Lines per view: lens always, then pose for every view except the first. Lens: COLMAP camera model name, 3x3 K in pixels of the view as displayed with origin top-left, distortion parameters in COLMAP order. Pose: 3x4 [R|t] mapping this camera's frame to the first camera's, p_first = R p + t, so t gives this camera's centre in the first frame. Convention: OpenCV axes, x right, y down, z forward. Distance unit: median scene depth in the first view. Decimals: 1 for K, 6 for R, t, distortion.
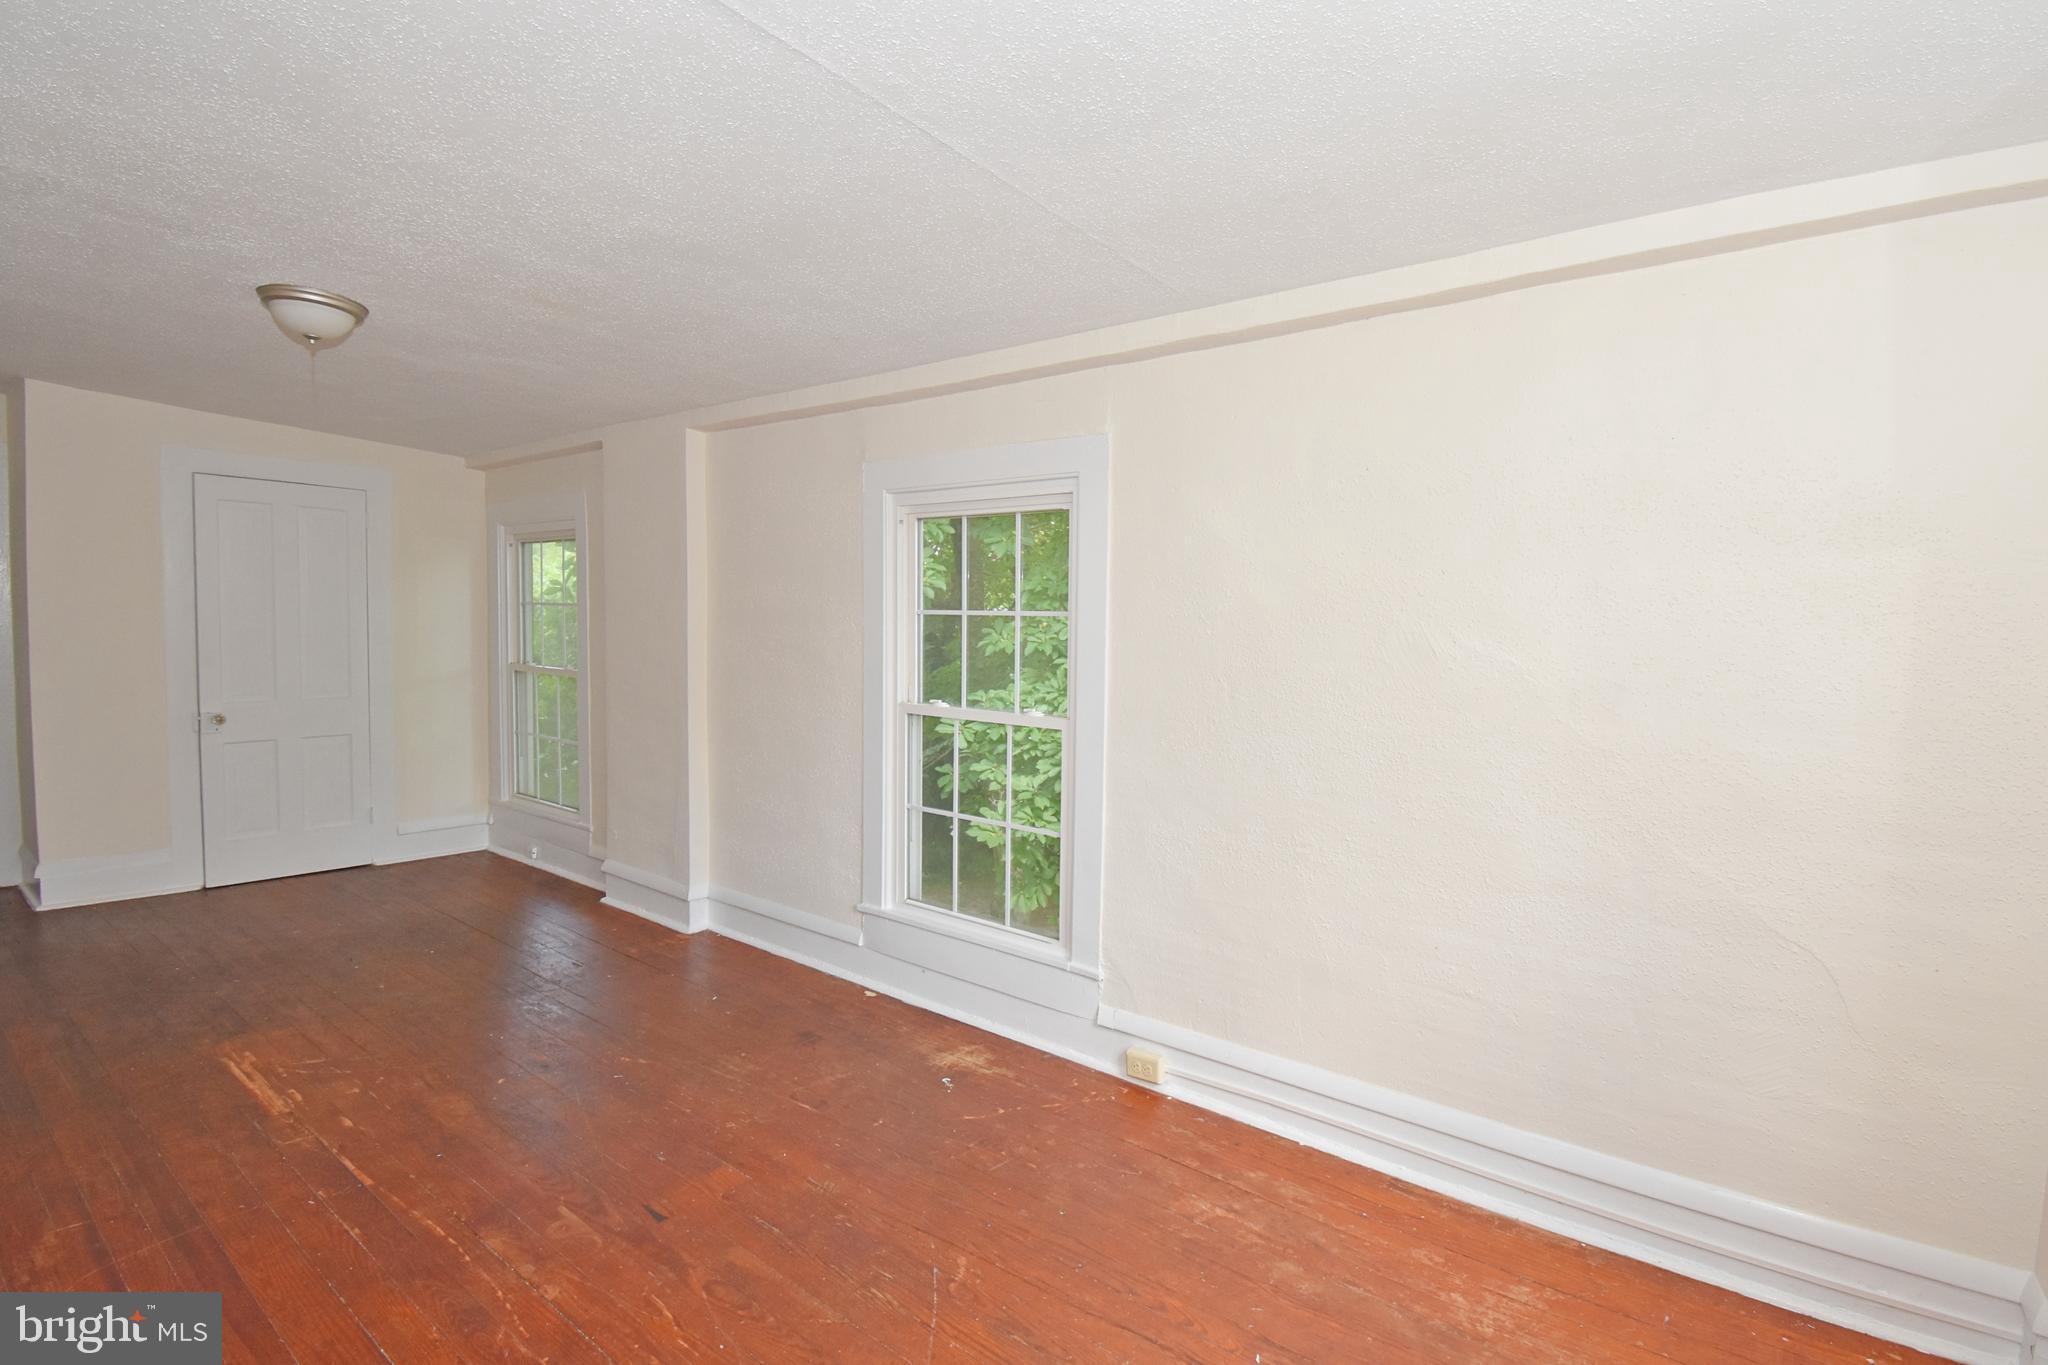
lens RADIAL K [[1030.4, 0, 1035.9], [0, 1030.4, 681.0], [0, 0, 1]] dist [0.015511, -0.025864]
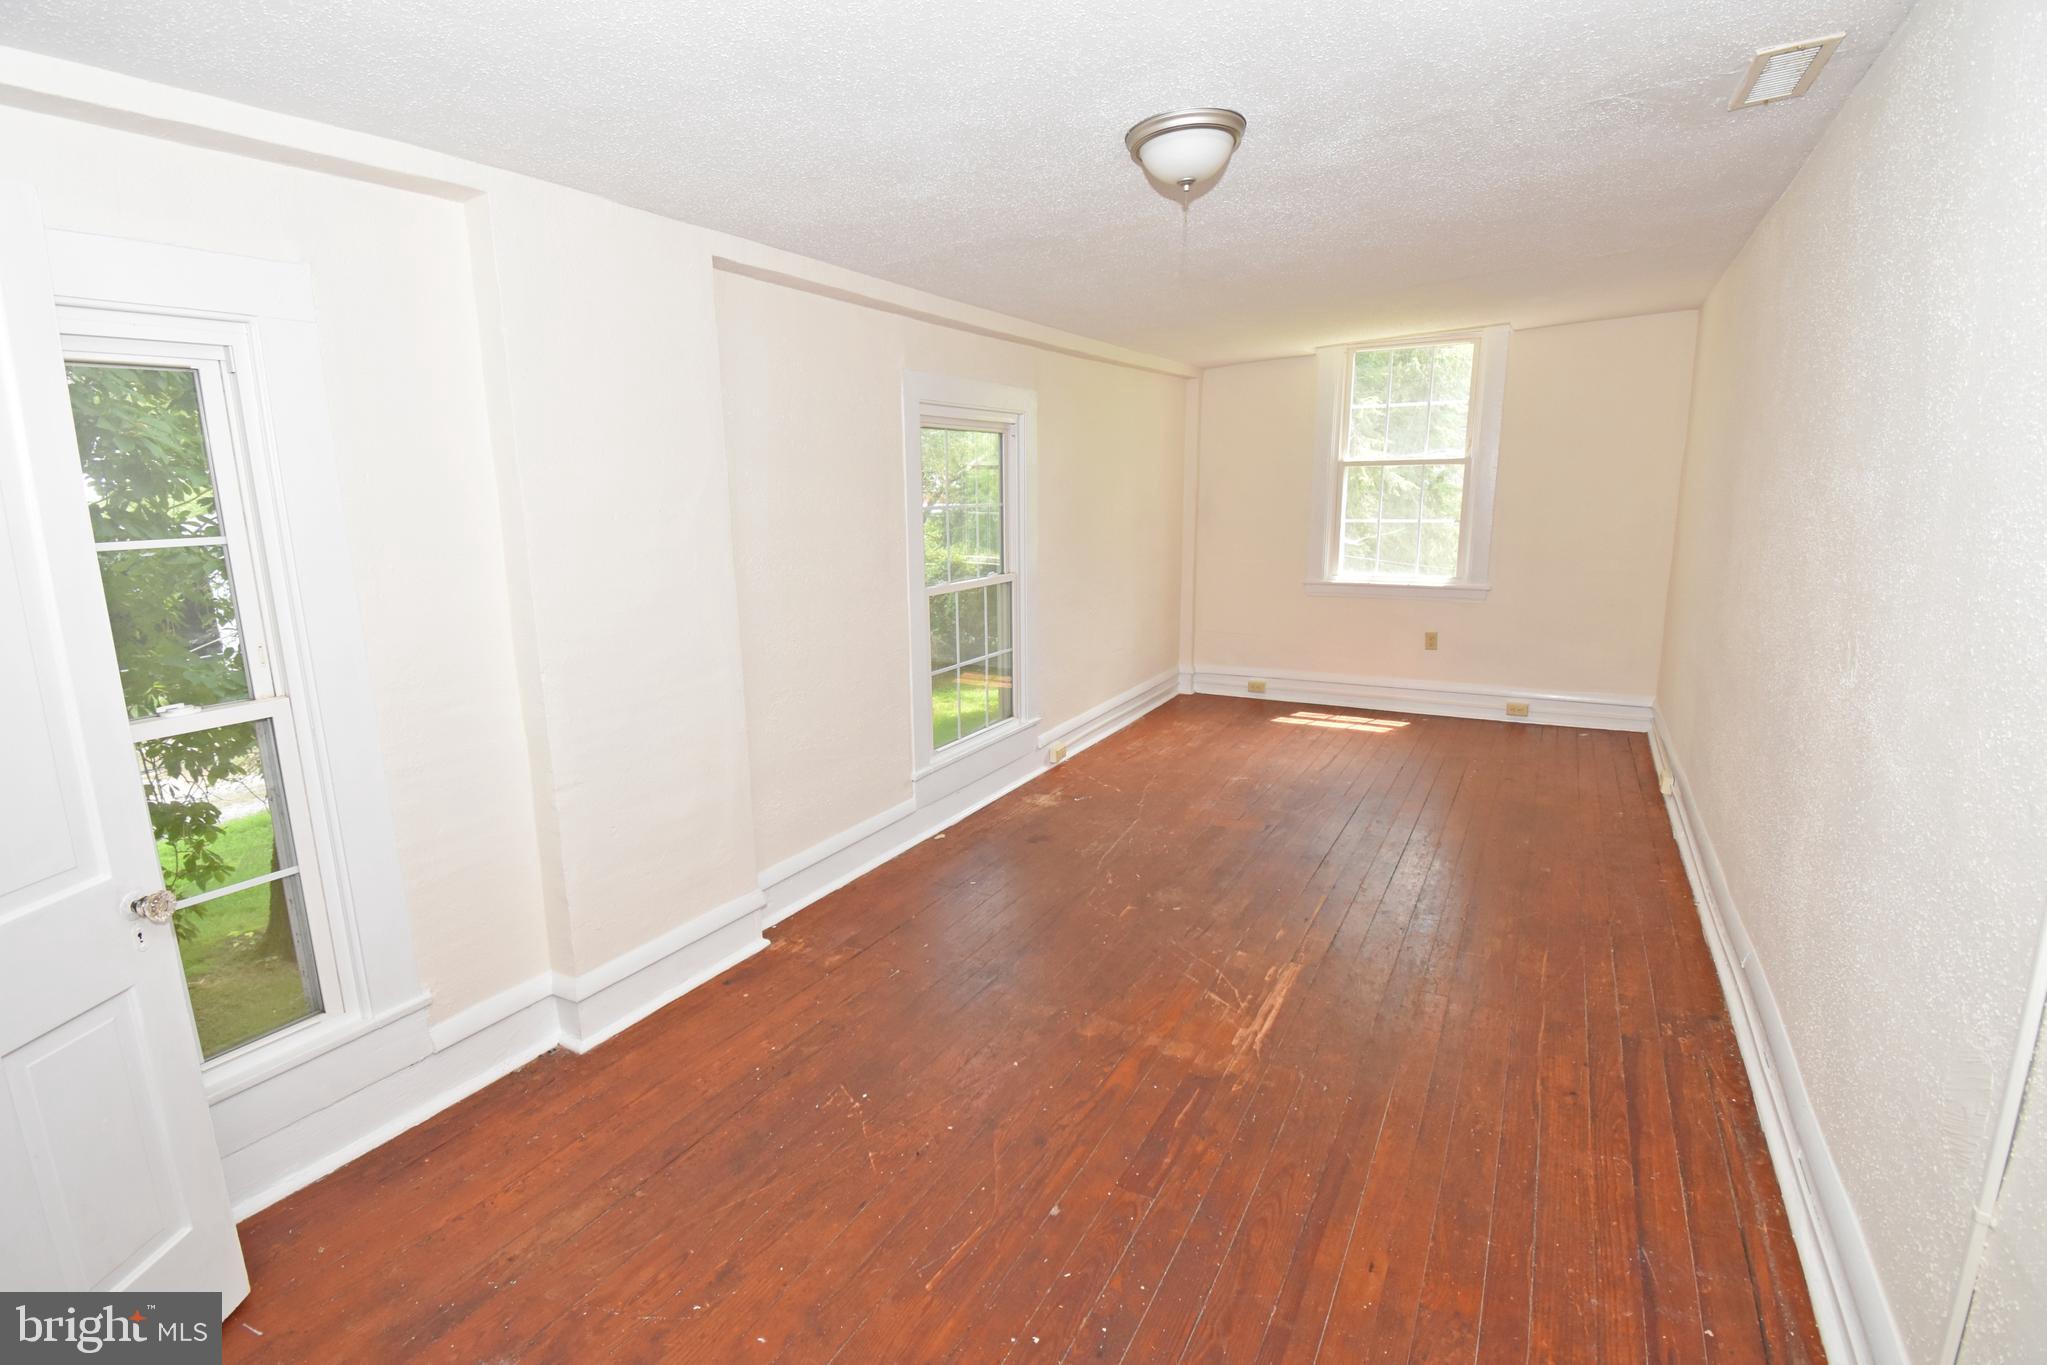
lens RADIAL K [[1029.9, 0, 1035.4], [0, 1029.9, 681.0], [0, 0, 1]] dist [0.015511, -0.025864]
pose [[-0.216045, -0.188922, 0.957932, -1.526124], [0.085732, 0.973642, 0.211355, -0.131378], [-0.972612, 0.127788, -0.194154, 1.312483]]
